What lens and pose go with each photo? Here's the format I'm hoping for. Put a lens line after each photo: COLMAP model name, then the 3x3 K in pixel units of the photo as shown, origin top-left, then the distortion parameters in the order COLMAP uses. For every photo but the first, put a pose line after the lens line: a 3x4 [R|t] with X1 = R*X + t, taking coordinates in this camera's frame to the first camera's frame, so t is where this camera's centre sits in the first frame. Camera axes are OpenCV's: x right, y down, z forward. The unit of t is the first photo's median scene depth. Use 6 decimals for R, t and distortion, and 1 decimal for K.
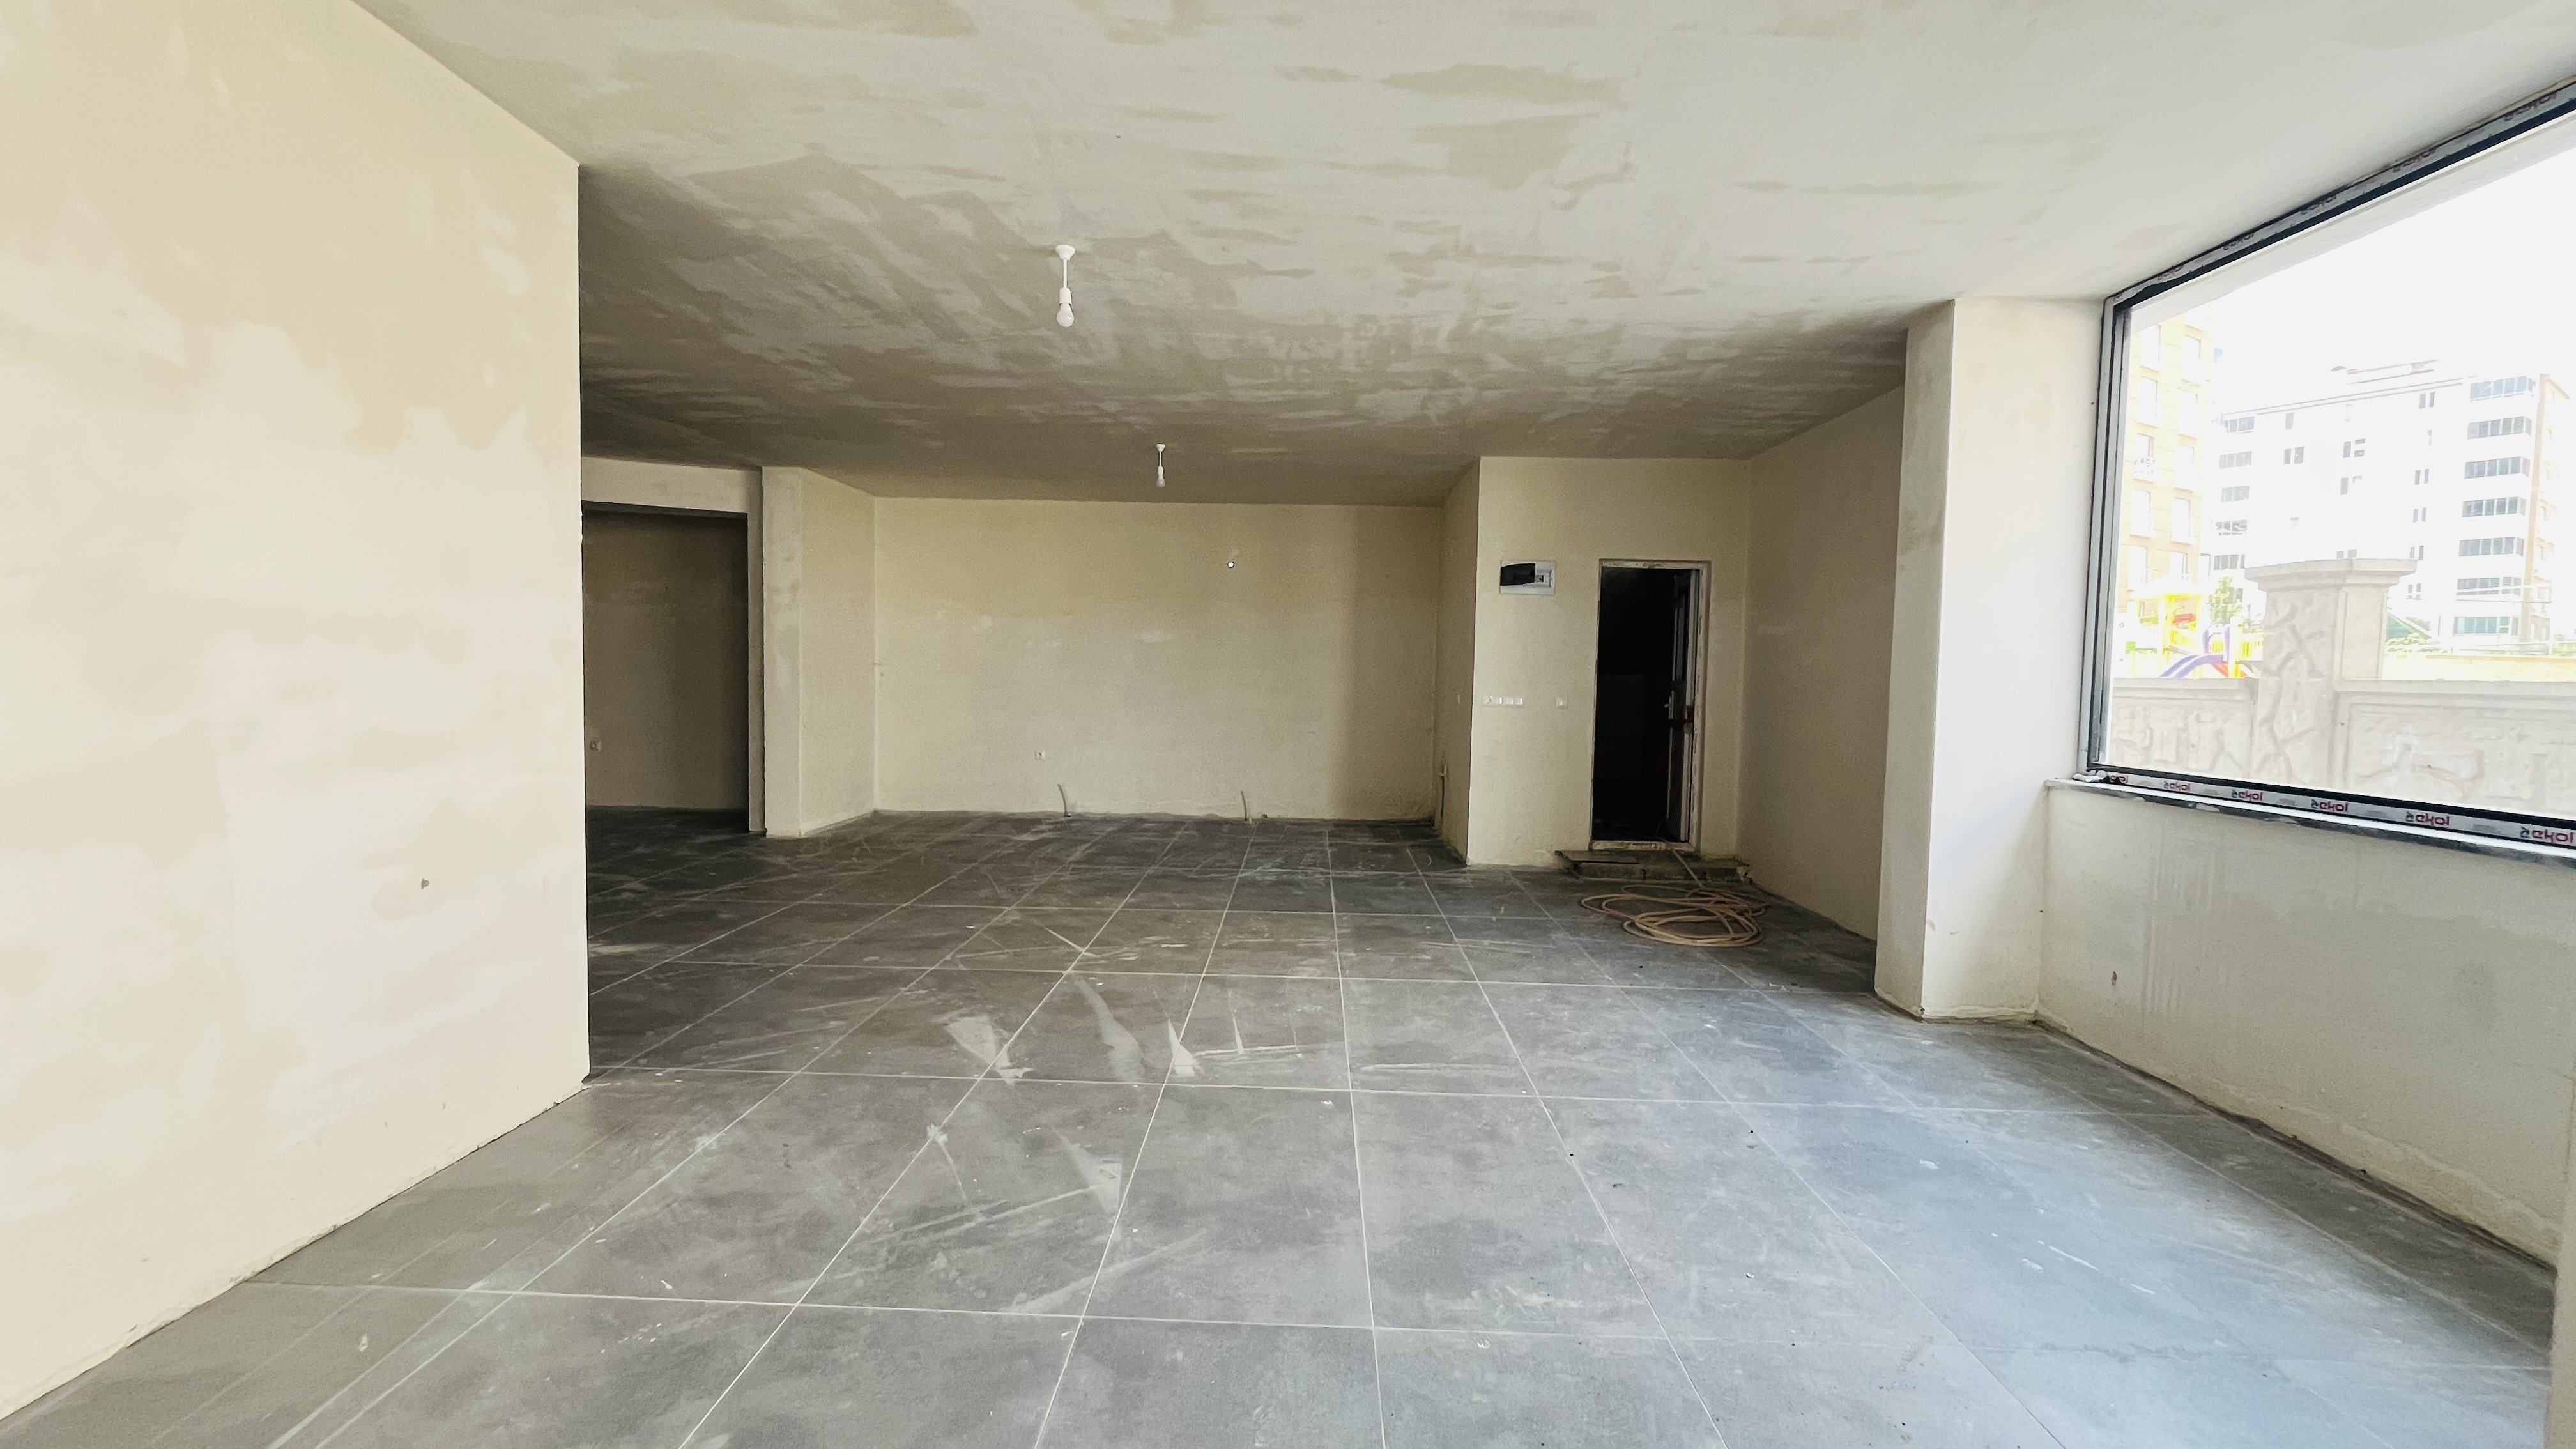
lens RADIAL K [[1036.4, 0, 1279.2], [0, 1036.4, 728.7], [0, 0, 1]] dist [-0.002932, 0.000351]
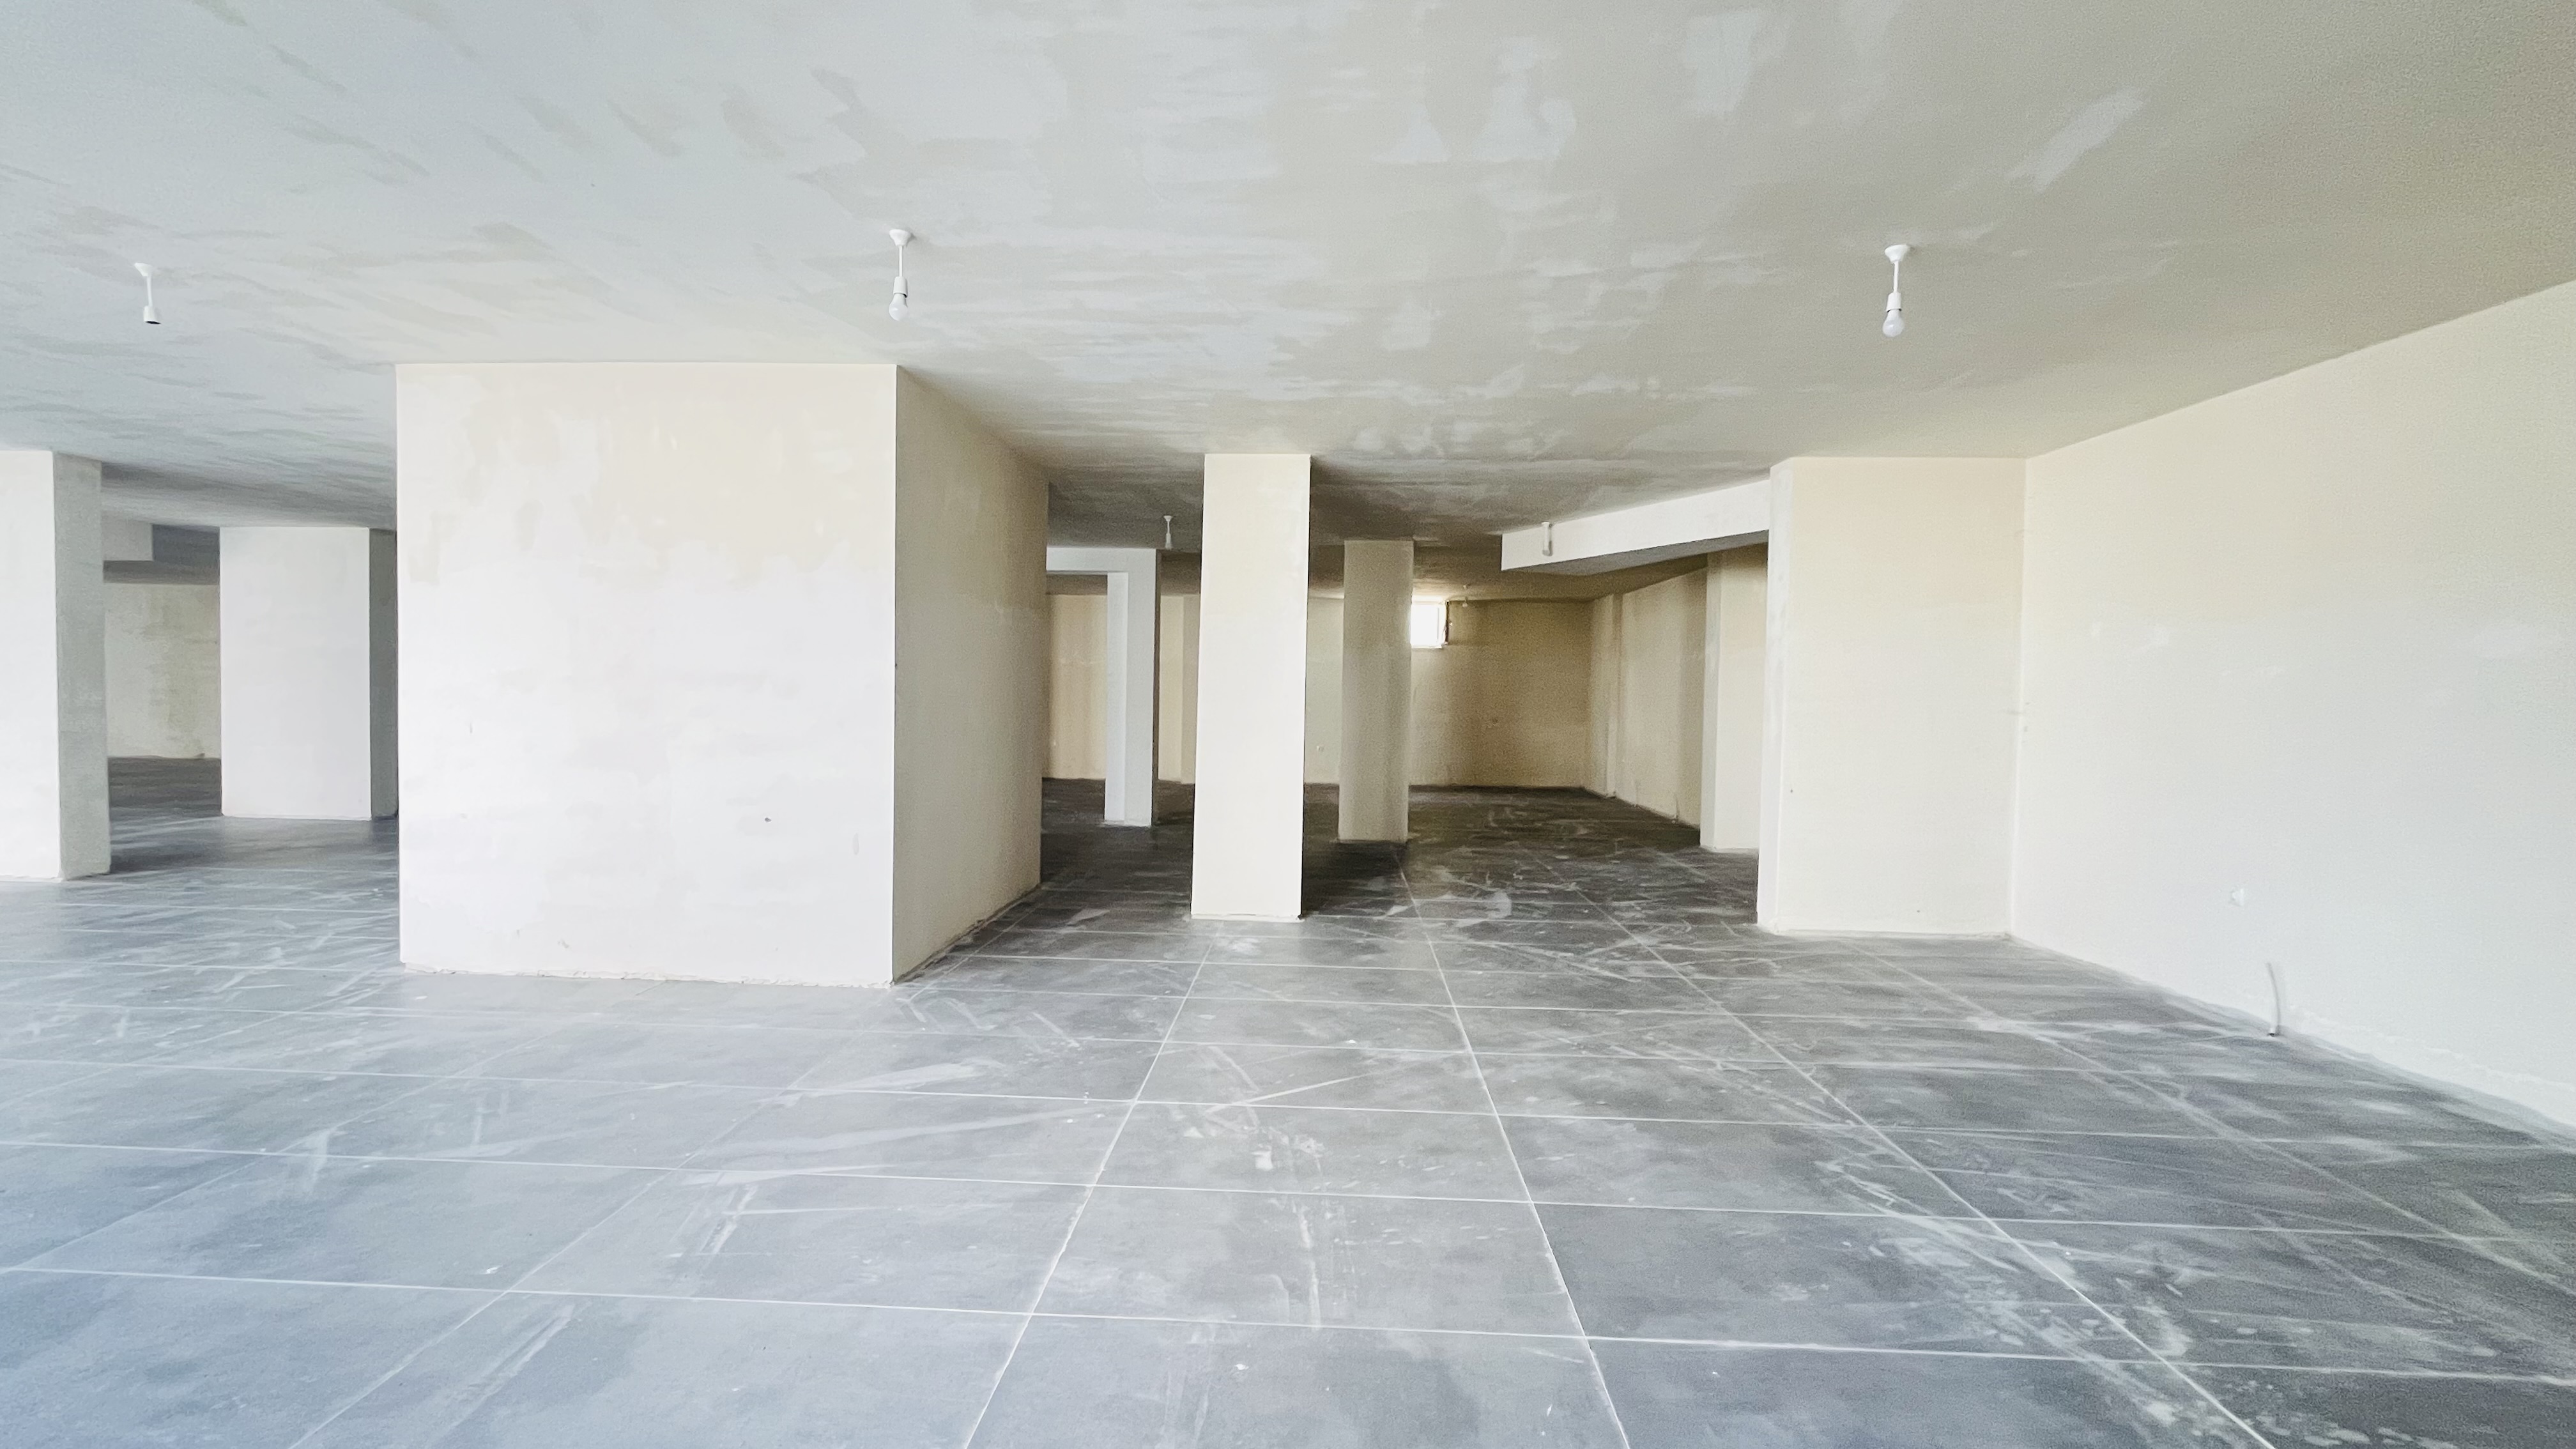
lens RADIAL K [[1036.4, 0, 1289.7], [0, 1036.4, 728.9], [0, 0, 1]] dist [-0.002932, 0.000351]
pose [[-0.019695, 0.017143, -0.999659, 0.585189], [-0.071462, 0.997272, 0.018510, -0.065477], [0.997249, 0.071802, -0.018417, 1.174524]]
